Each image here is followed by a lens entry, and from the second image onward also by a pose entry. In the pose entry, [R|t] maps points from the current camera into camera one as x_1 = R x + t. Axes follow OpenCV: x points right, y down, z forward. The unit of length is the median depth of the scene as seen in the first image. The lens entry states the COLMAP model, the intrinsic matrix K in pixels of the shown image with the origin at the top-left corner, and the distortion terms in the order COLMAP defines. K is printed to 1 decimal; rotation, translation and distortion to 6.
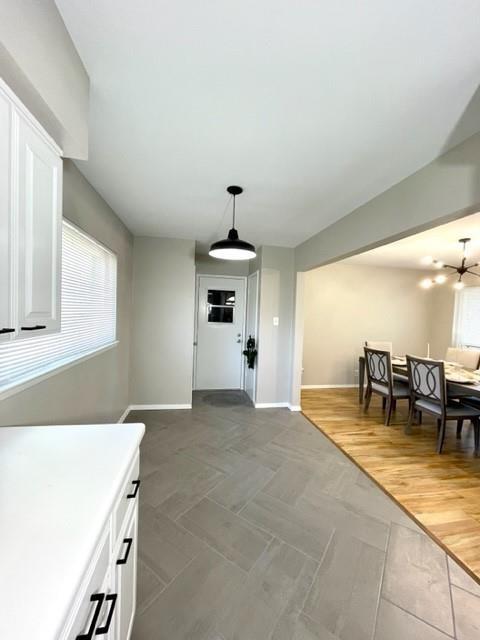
lens RADIAL K [[259.9, 0, 239.5], [0, 259.9, 326.8], [0, 0, 1]] dist [-0.003076, 0.000098]
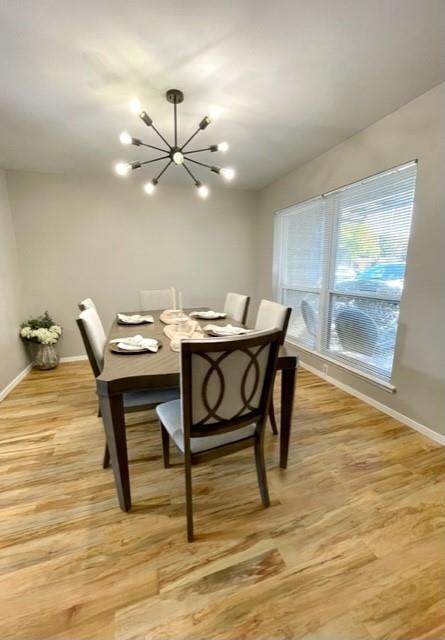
lens RADIAL K [[272.7, 0, 222.7], [0, 272.7, 319.5], [0, 0, 1]] dist [0.002346, 0.000171]
pose [[0.986597, -0.072376, 0.146250, 0.863562], [0.052209, 0.989151, 0.137311, 0.070950], [-0.154601, -0.127835, 0.979672, 0.346689]]
